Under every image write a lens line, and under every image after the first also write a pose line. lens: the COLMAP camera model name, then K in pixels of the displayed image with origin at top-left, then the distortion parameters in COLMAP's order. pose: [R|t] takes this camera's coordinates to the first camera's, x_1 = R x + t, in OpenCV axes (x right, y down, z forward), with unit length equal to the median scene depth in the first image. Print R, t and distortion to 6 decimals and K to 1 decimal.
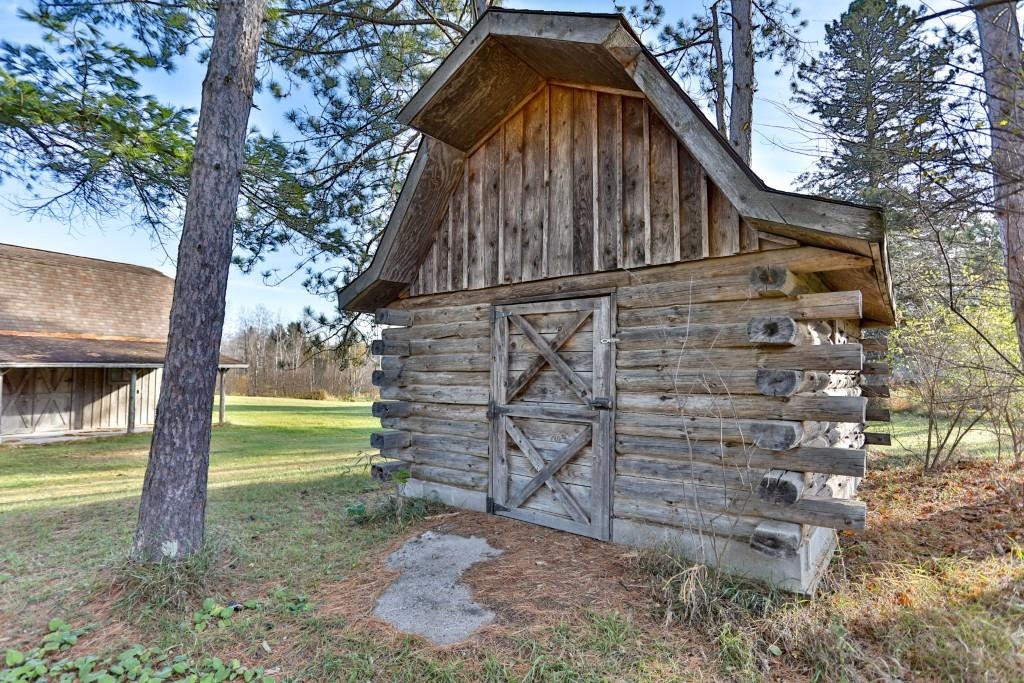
lens RADIAL K [[546.4, 0, 508.3], [0, 546.4, 344.2], [0, 0, 1]] dist [0.014054, 0.008096]
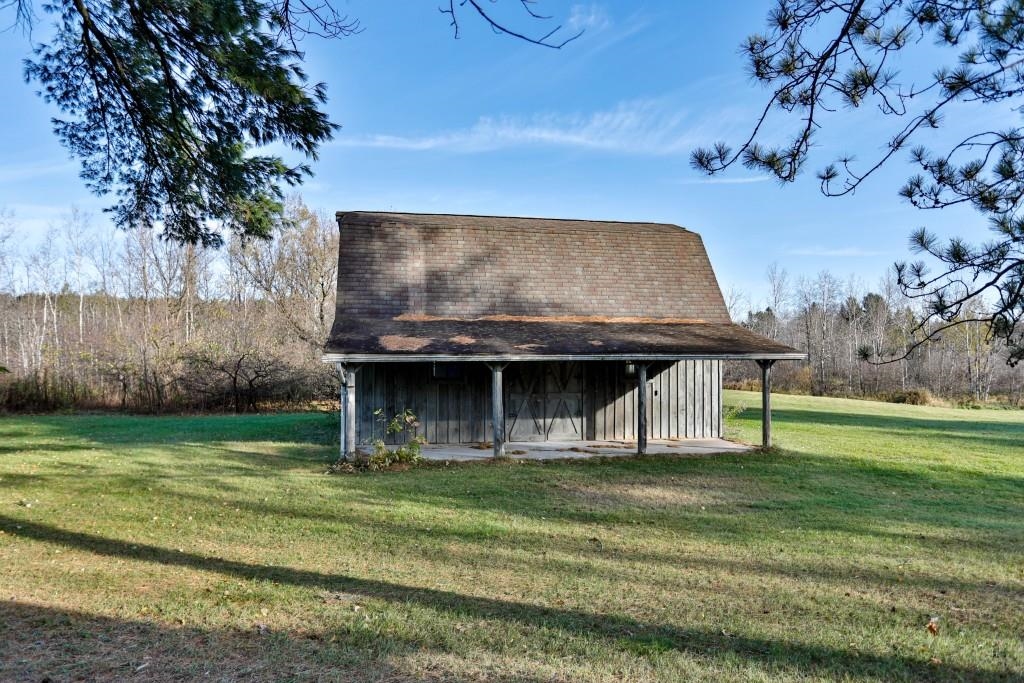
lens RADIAL K [[656.2, 0, 506.6], [0, 656.2, 342.9], [0, 0, 1]] dist [-0.004866, 0.001652]
pose [[0.636019, -0.023192, -0.771325, -0.147738], [0.041281, 0.999140, 0.003998, 0.010080], [0.770568, -0.034383, 0.636430, 0.339030]]
